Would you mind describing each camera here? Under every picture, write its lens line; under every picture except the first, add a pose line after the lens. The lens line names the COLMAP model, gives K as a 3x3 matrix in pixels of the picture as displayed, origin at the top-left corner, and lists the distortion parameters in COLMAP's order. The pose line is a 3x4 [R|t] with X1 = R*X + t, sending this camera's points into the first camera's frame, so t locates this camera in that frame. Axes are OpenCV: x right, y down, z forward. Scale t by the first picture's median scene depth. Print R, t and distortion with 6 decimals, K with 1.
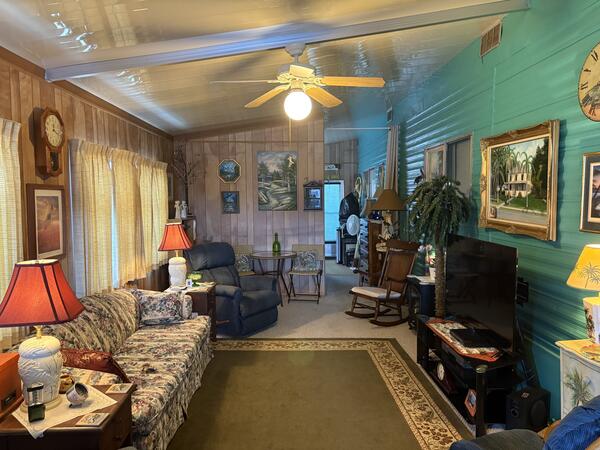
lens RADIAL K [[452.6, 0, 299.2], [0, 452.6, 225.0], [0, 0, 1]] dist [0.017705, -0.023672]
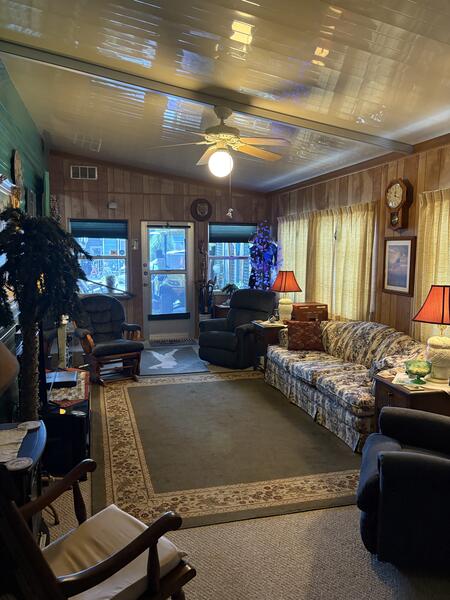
lens RADIAL K [[452.6, 0, 224.7], [0, 452.6, 299.1], [0, 0, 1]] dist [0.017705, -0.023672]
pose [[-0.970384, 0.028423, -0.239890, 0.254323], [-0.015173, 0.983922, 0.177955, -0.127120], [0.241091, 0.176324, -0.954350, 2.014446]]
